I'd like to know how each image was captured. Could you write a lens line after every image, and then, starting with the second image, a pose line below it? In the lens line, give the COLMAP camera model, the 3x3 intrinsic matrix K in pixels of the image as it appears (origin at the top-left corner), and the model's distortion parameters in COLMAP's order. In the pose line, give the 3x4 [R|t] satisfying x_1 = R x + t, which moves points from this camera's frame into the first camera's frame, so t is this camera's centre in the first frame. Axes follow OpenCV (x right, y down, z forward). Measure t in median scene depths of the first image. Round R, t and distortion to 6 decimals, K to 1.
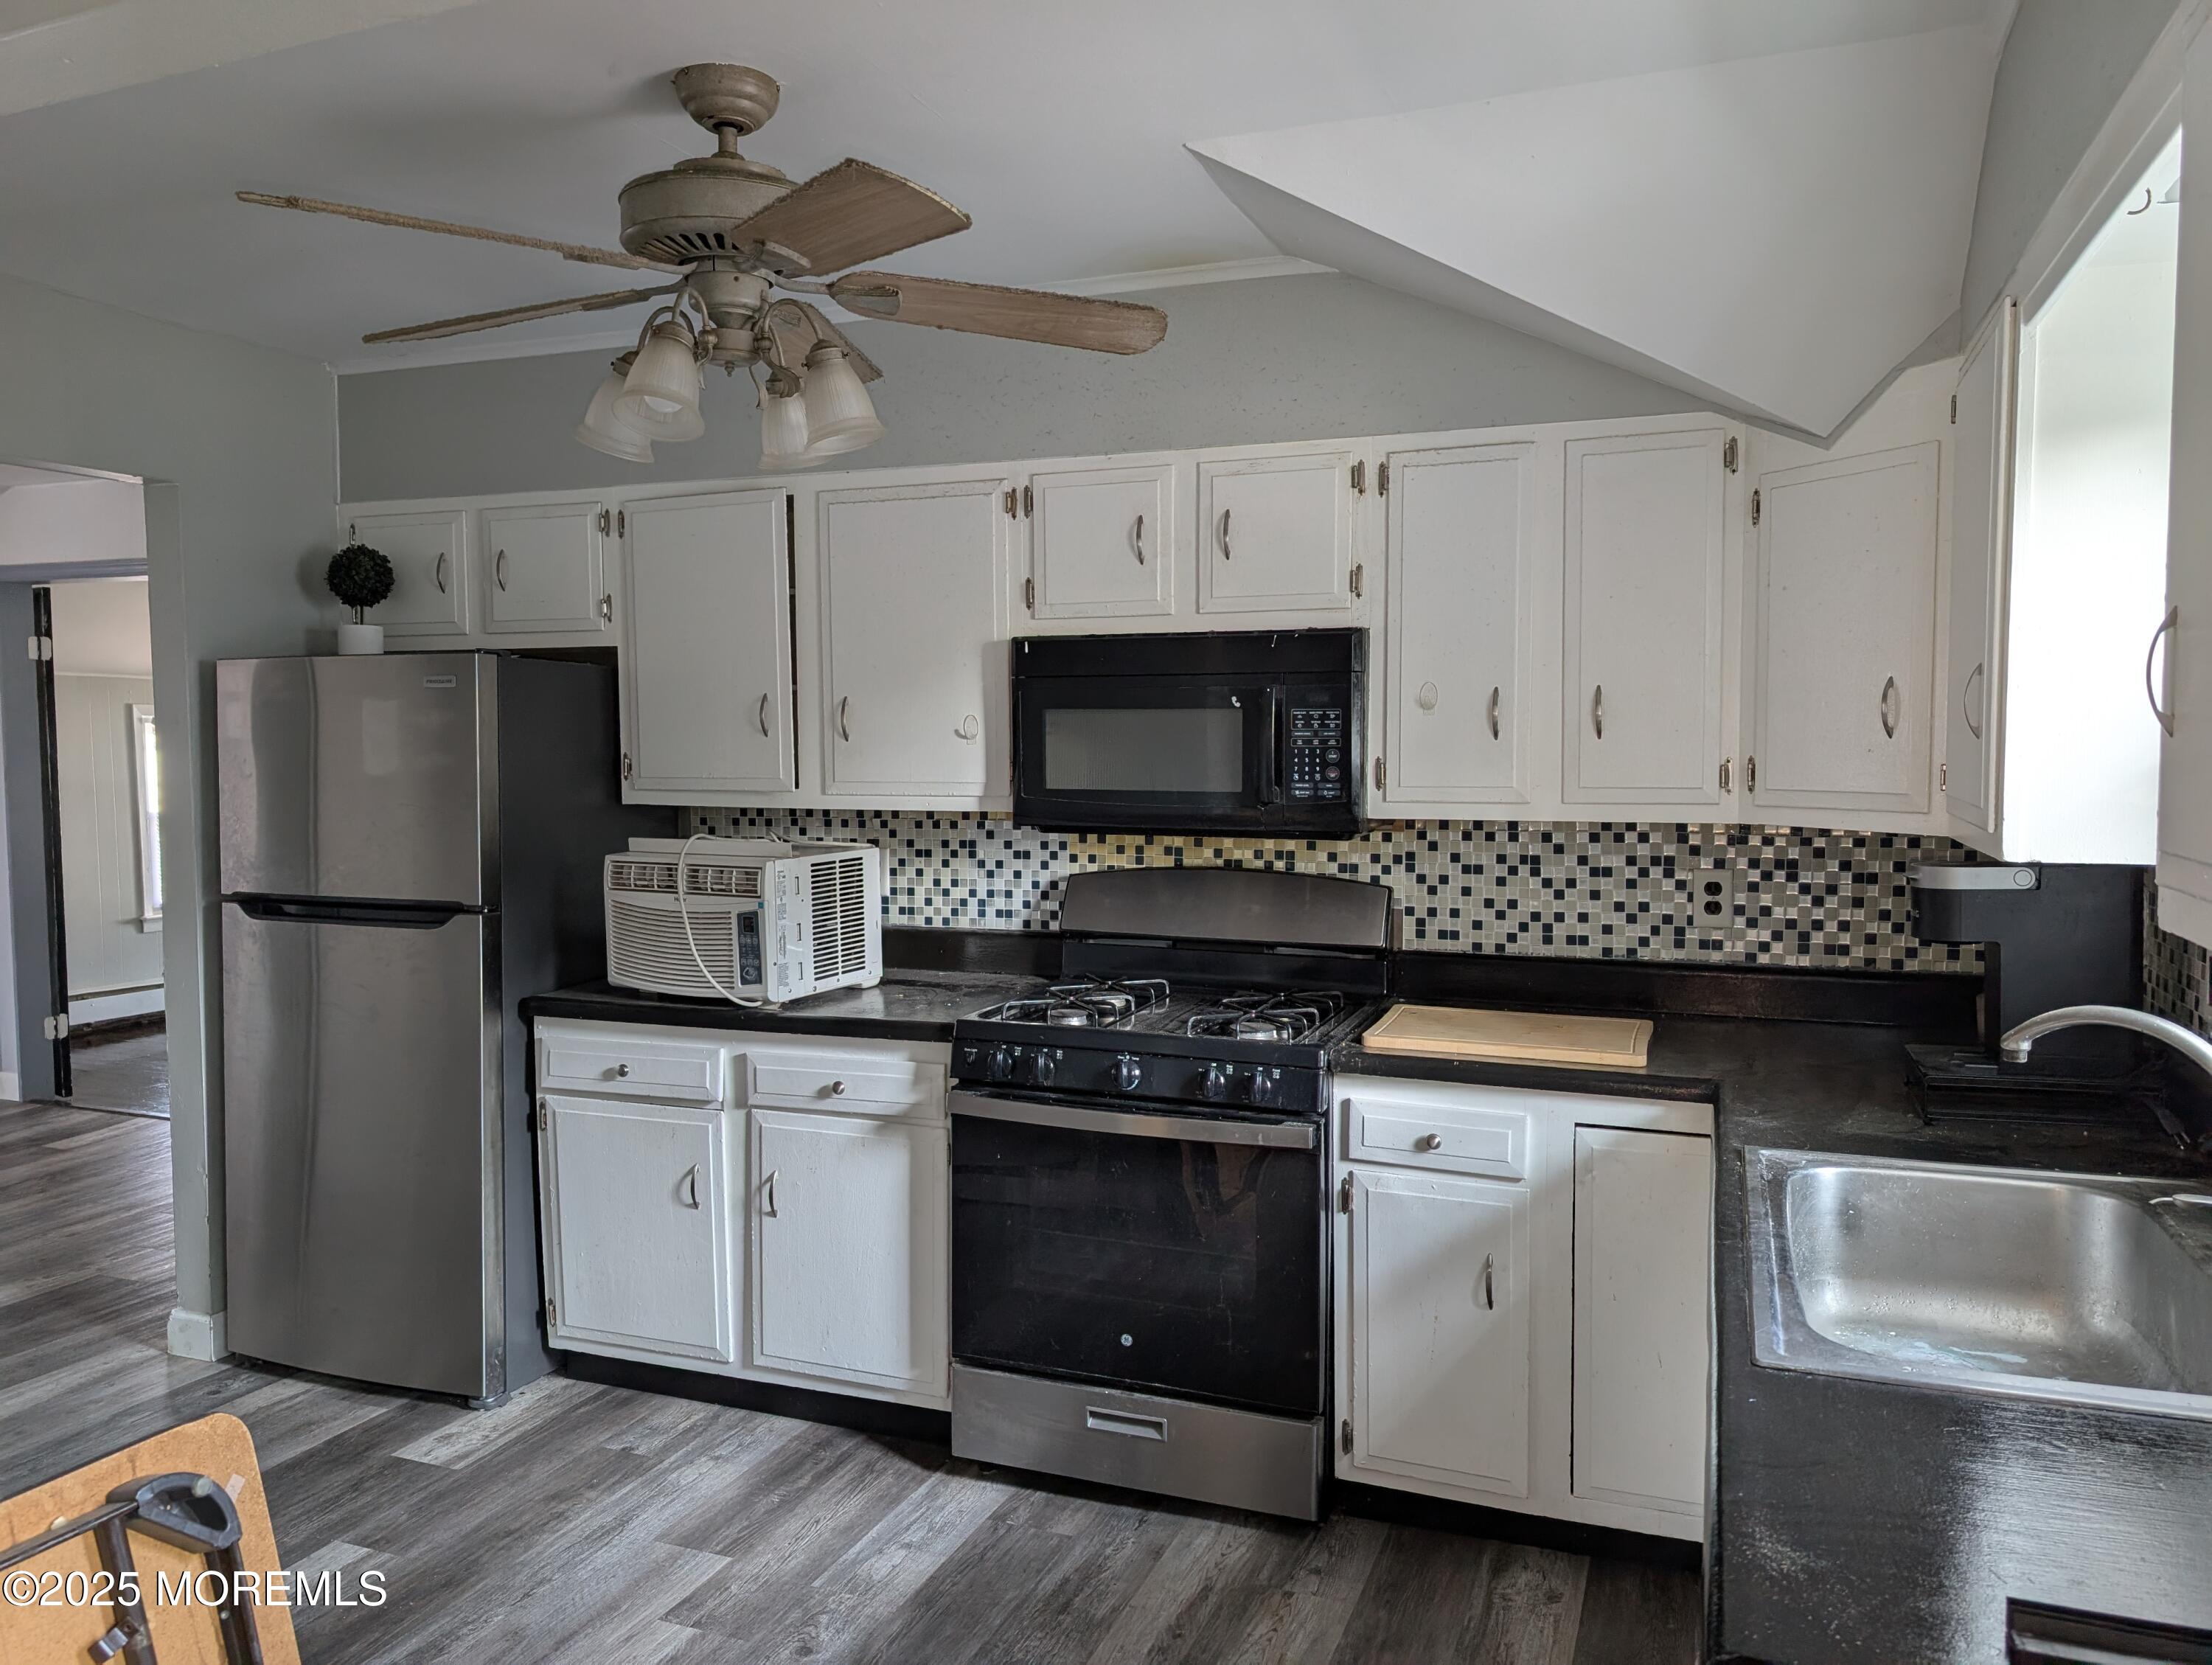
lens RADIAL K [[1584.3, 0, 1098.6], [0, 1584.3, 841.3], [0, 0, 1]] dist [0.024575, -0.019183]
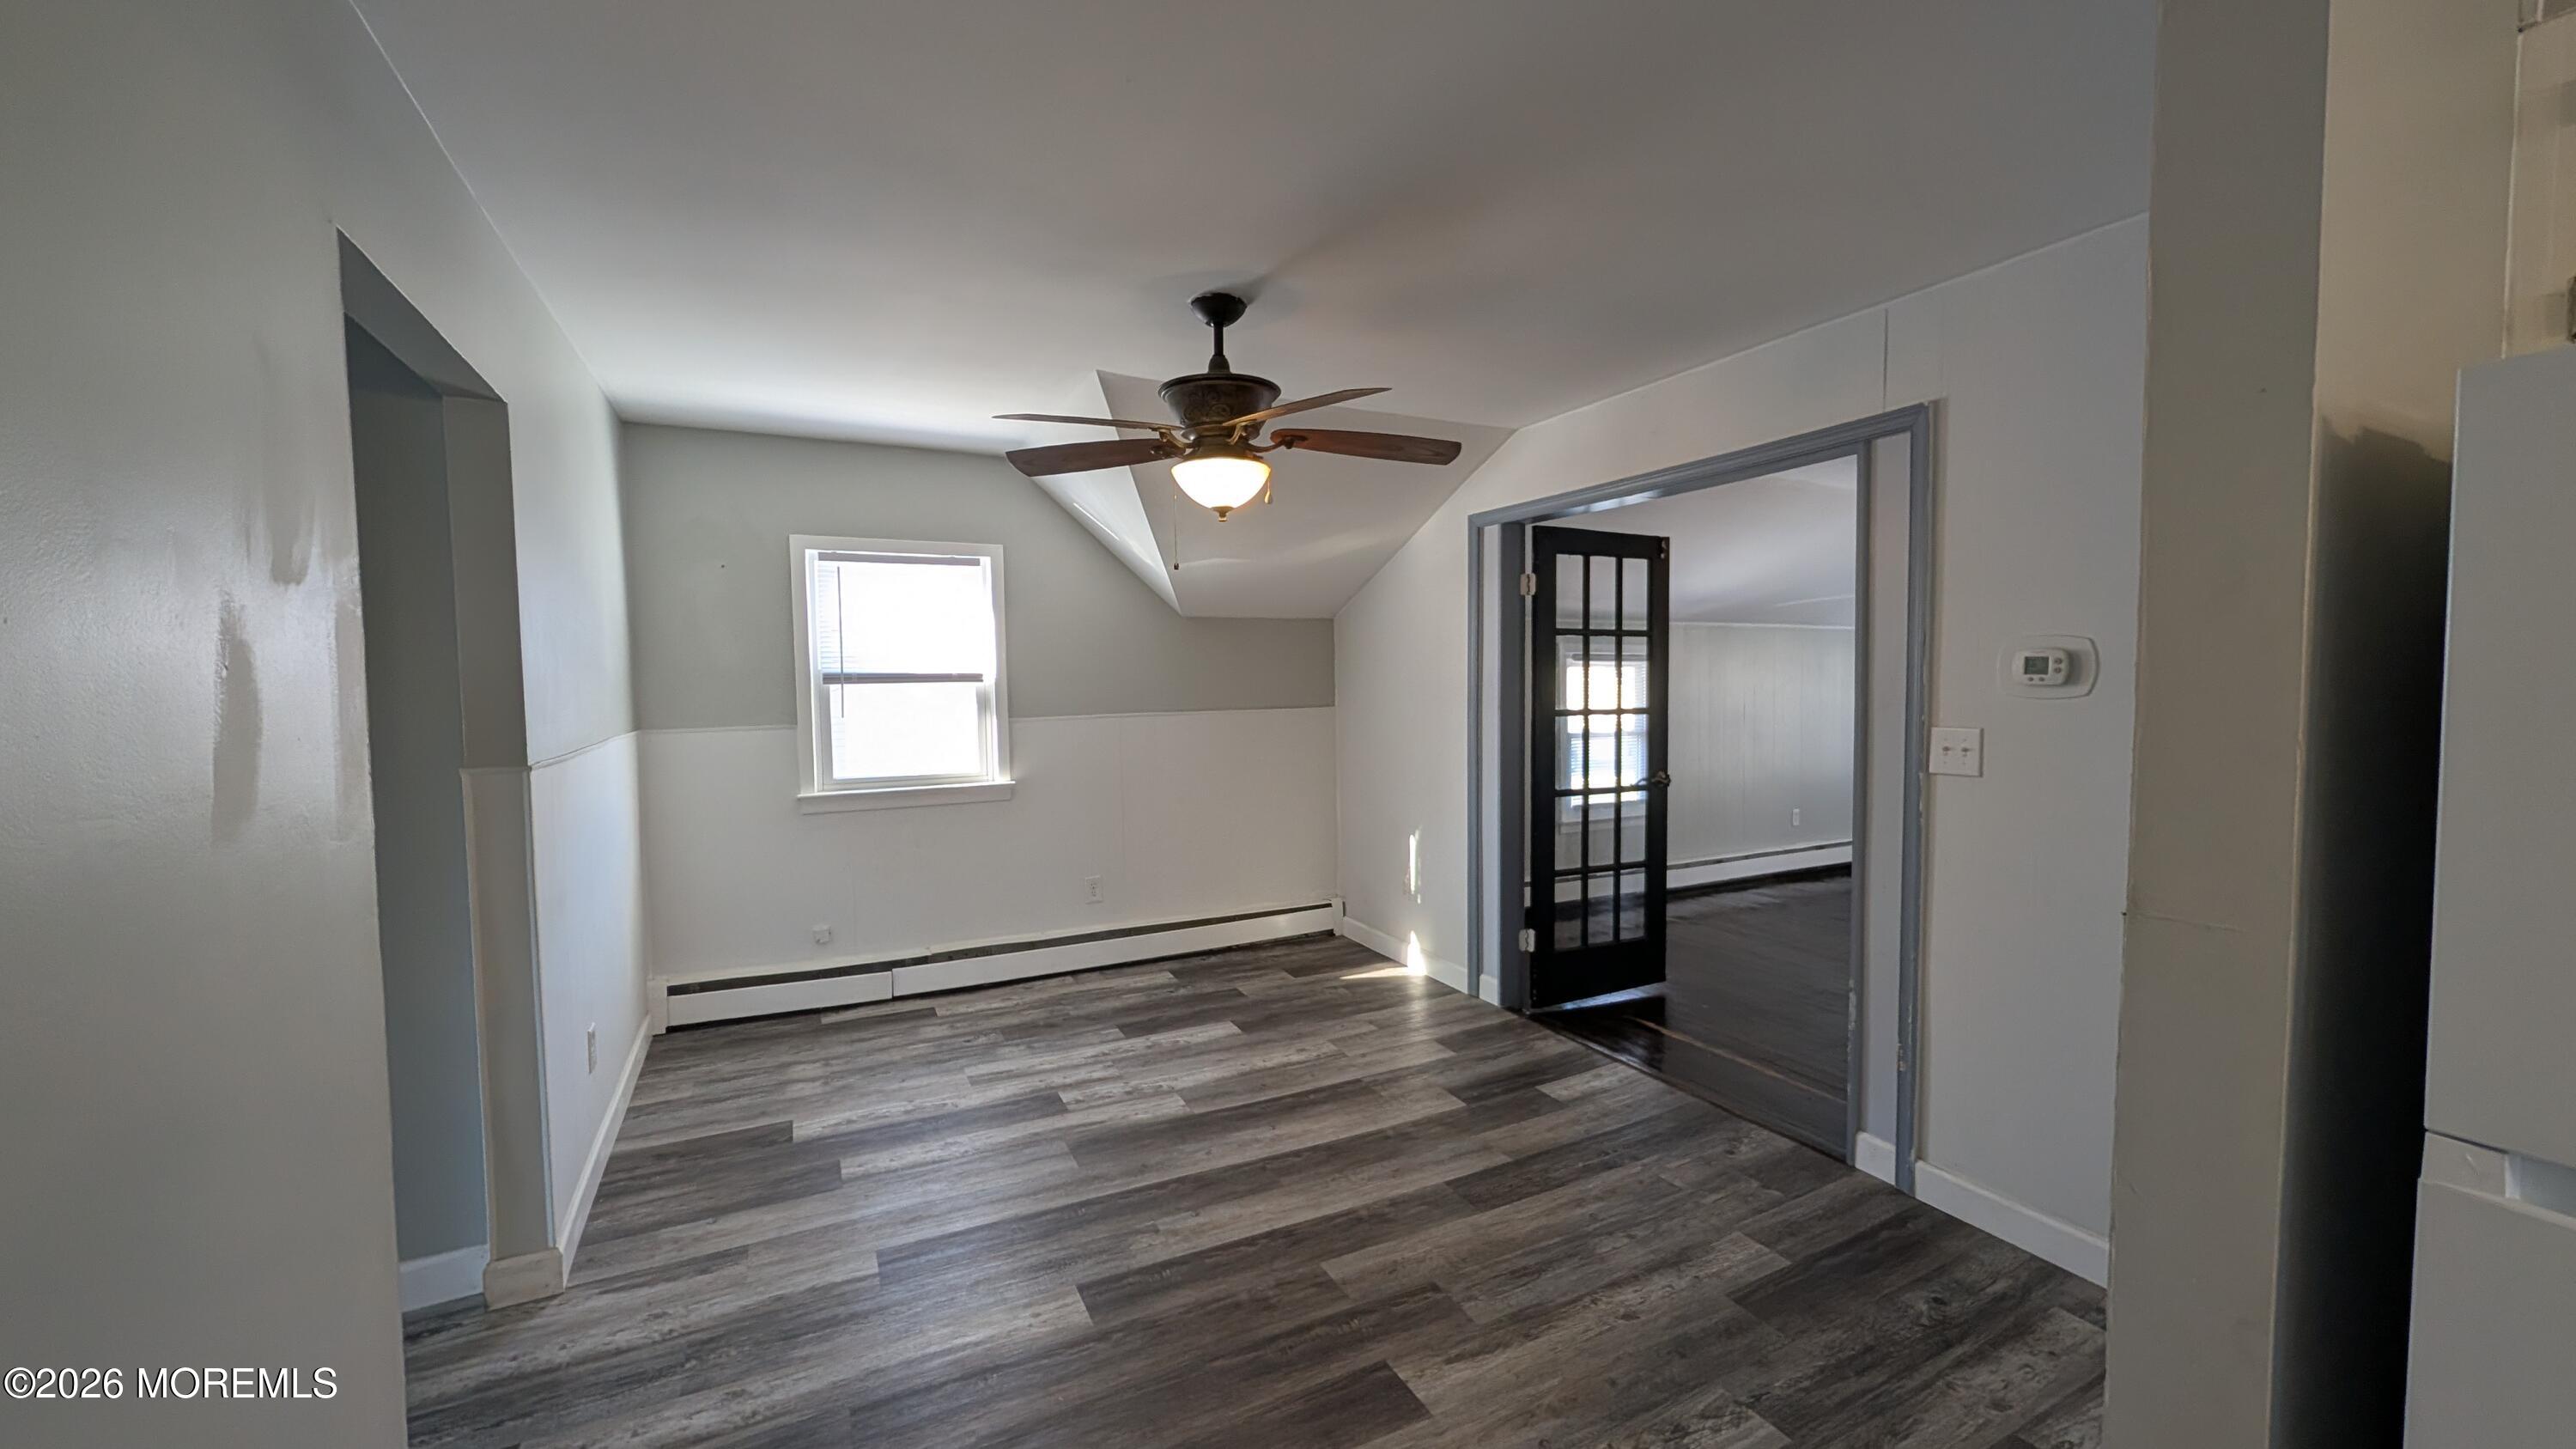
lens RADIAL K [[986.9, 0, 1283.9], [0, 986.9, 730.5], [0, 0, 1]] dist [0.001441, -0.001109]
pose [[0.747445, 0.026584, -0.663792, -0.681462], [-0.031368, 0.999497, 0.004708, -0.042873], [0.663583, 0.017303, 0.747902, 0.790440]]
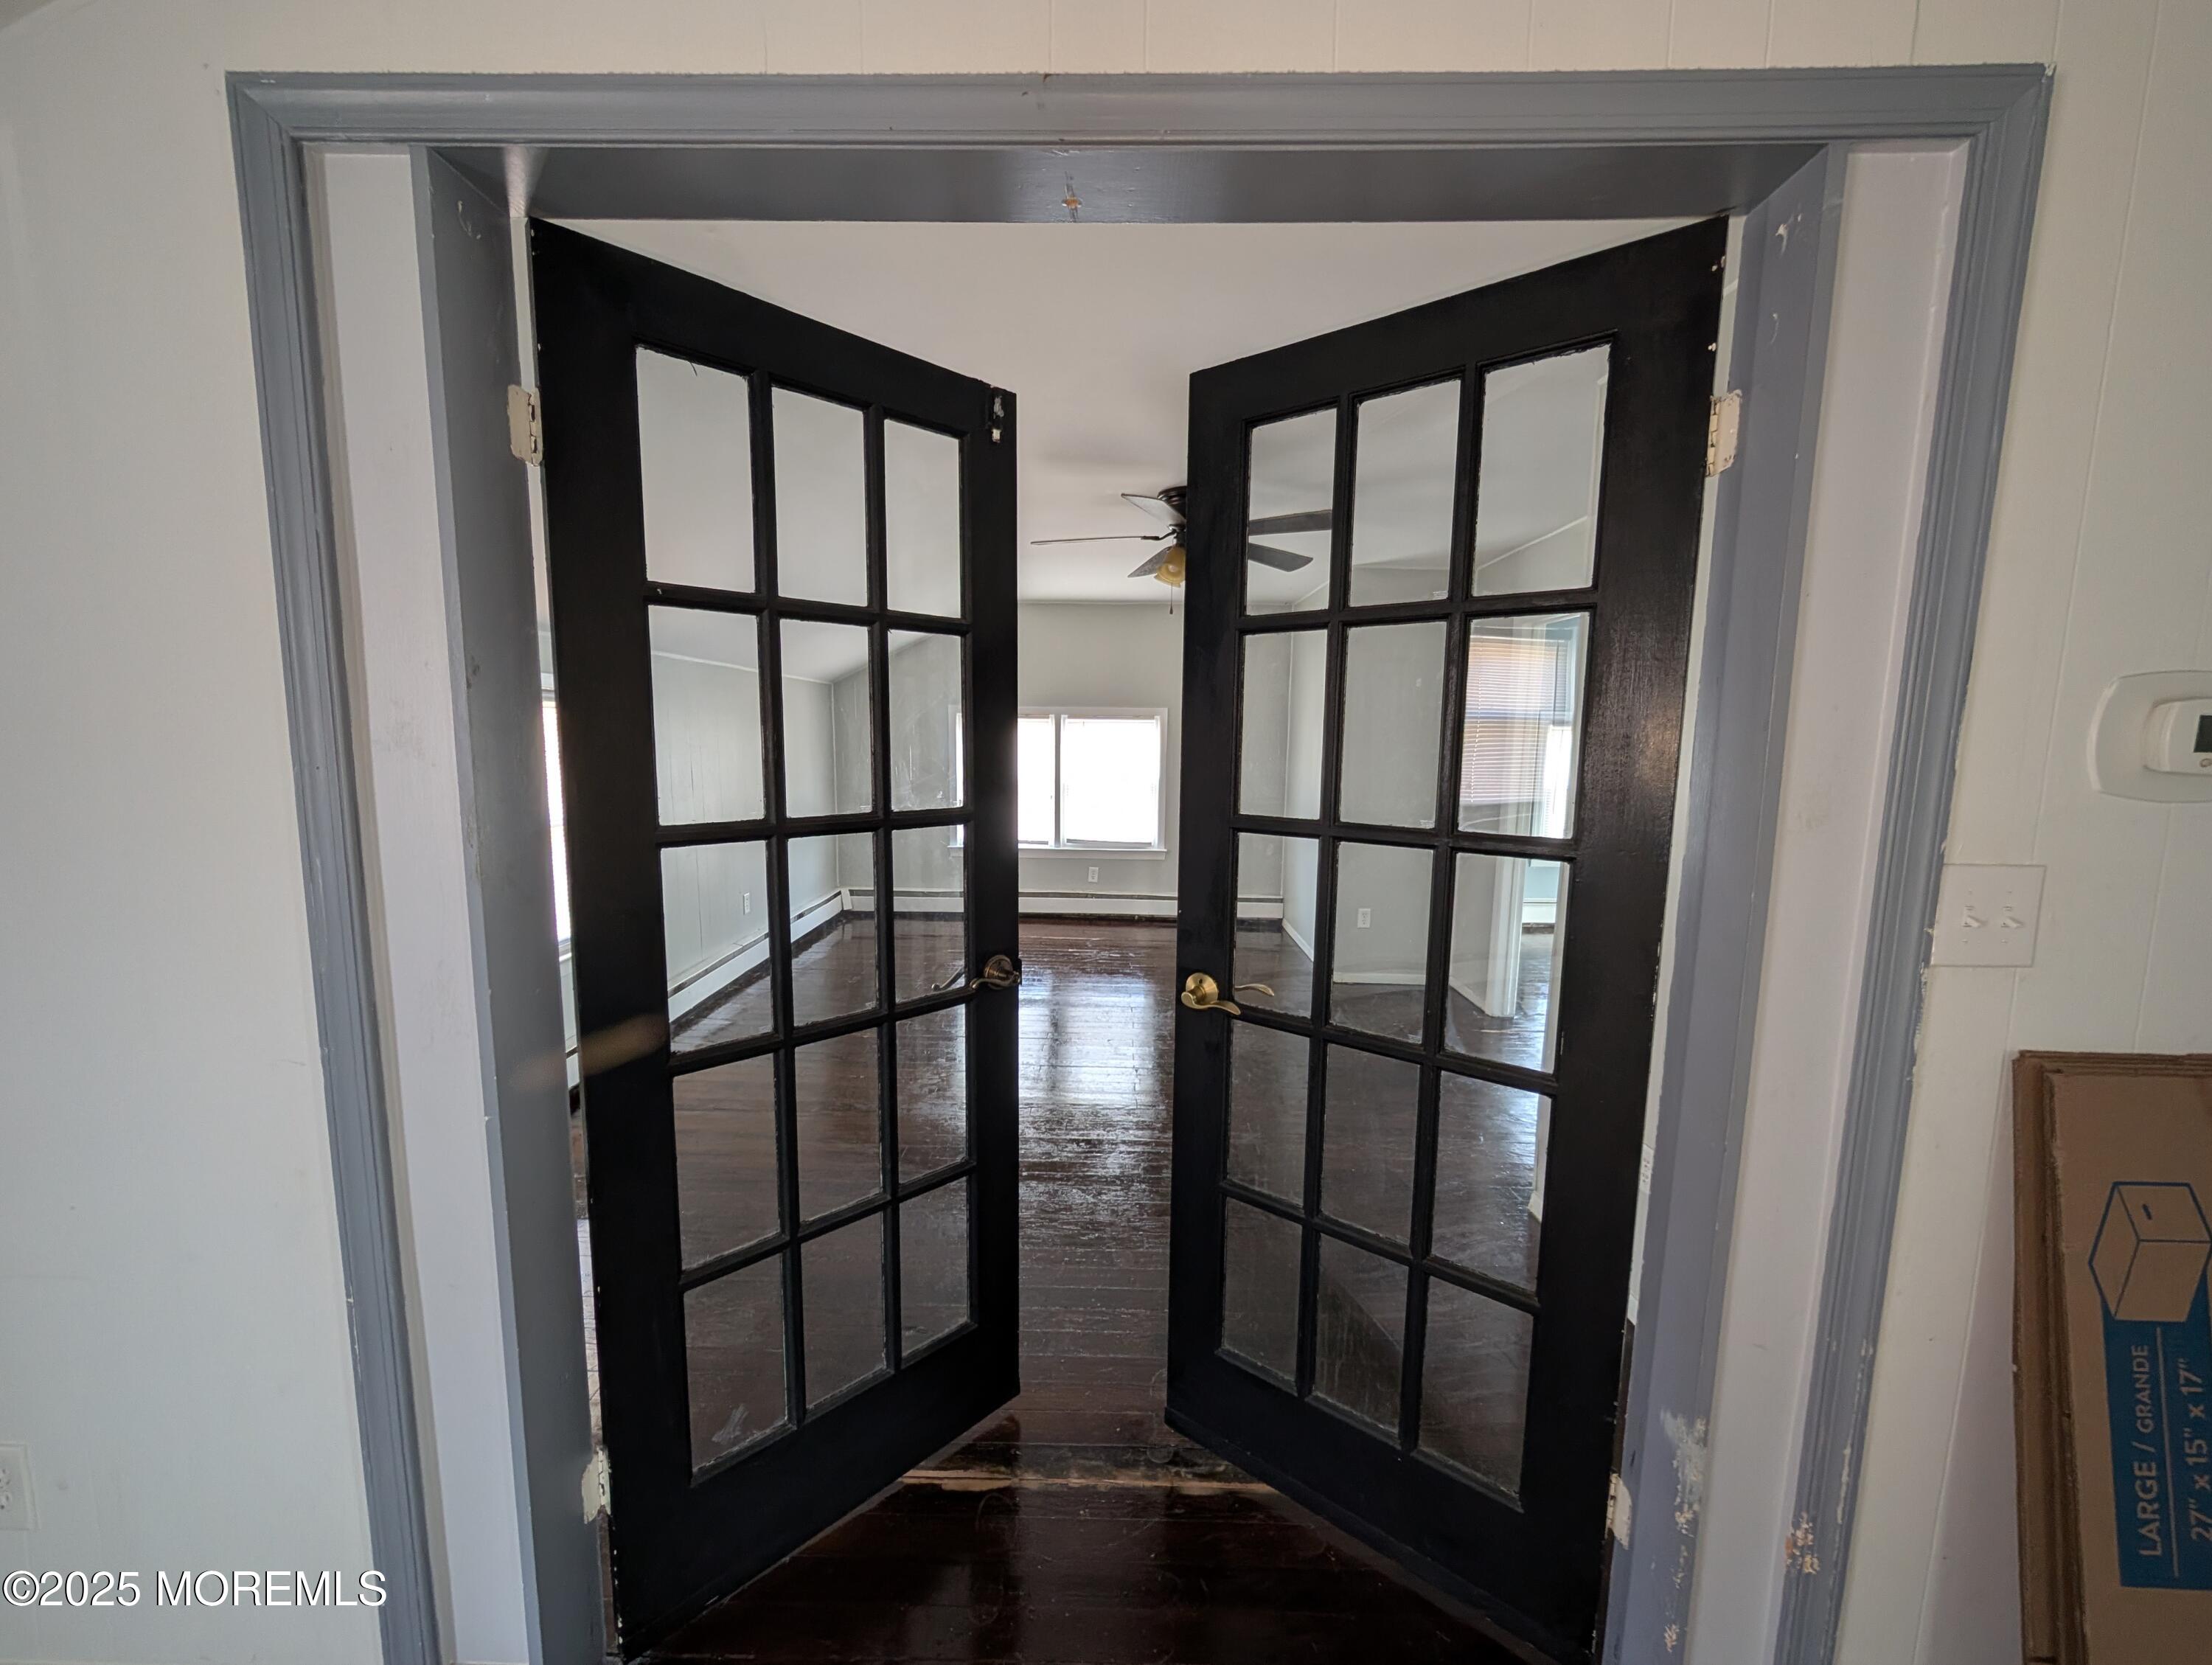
lens RADIAL K [[835.8, 0, 1109.6], [0, 835.8, 821.9], [0, 0, 1]] dist [-0.002825, -0.000072]
pose [[0.932416, -0.030395, 0.360107, -1.215670], [0.012260, 0.998544, 0.052538, -0.097179], [-0.361180, -0.044573, 0.931430, 1.556185]]
